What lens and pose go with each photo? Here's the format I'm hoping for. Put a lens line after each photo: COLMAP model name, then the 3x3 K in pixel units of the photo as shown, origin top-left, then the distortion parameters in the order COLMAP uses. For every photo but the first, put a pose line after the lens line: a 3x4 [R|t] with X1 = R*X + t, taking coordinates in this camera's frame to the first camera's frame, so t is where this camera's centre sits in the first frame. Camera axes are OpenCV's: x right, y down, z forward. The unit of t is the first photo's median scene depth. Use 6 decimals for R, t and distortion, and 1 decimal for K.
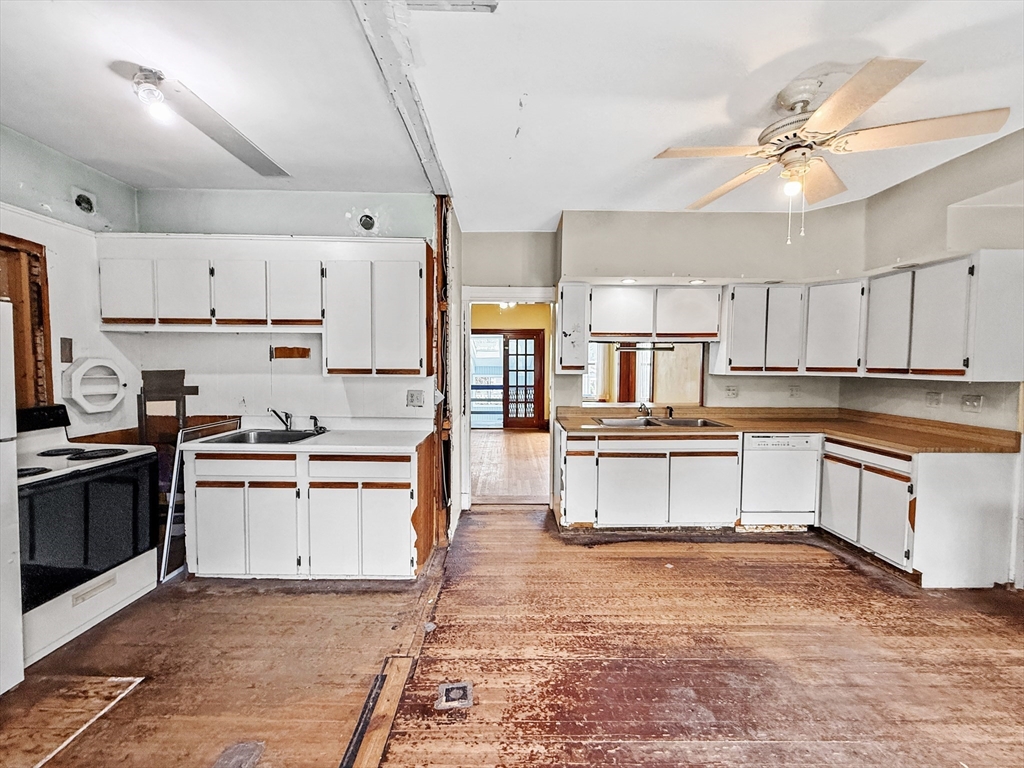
lens RADIAL K [[416.6, 0, 515.1], [0, 416.6, 382.1], [0, 0, 1]] dist [-0.000863, 0.000545]
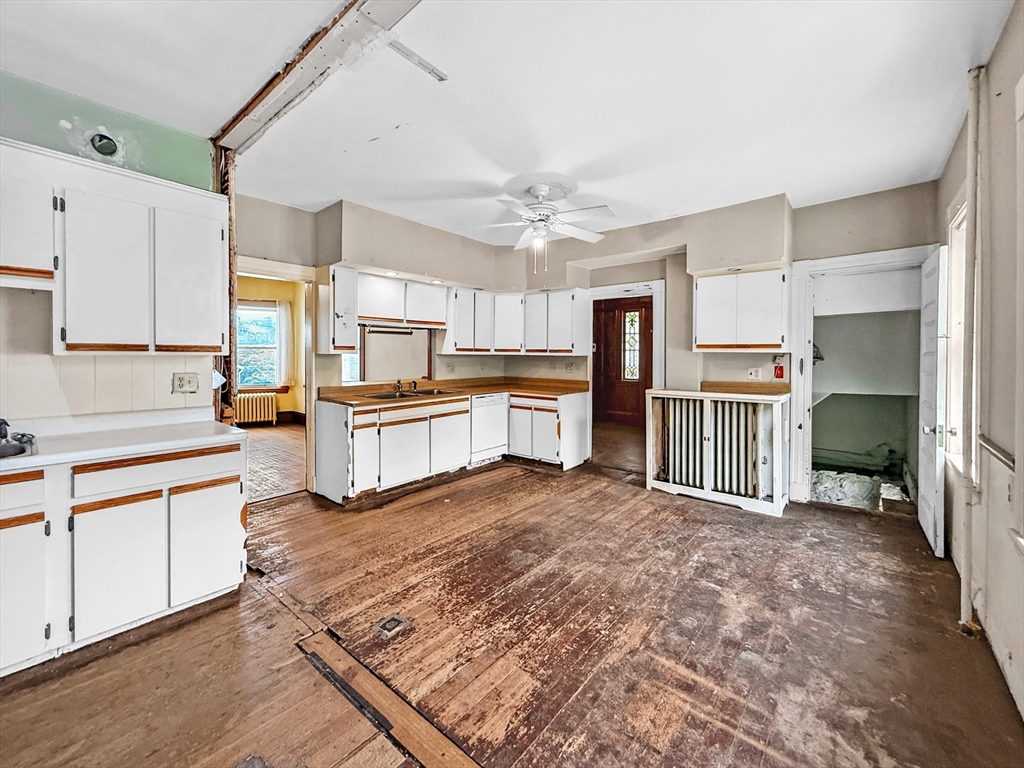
lens RADIAL K [[416.6, 0, 533.5], [0, 416.6, 354.5], [0, 0, 1]] dist [-0.000863, 0.000545]
pose [[0.621441, -0.004750, 0.783446, -0.490065], [0.033075, 0.999249, -0.020177, 0.024654], [-0.782762, 0.038452, 0.621132, -0.030841]]
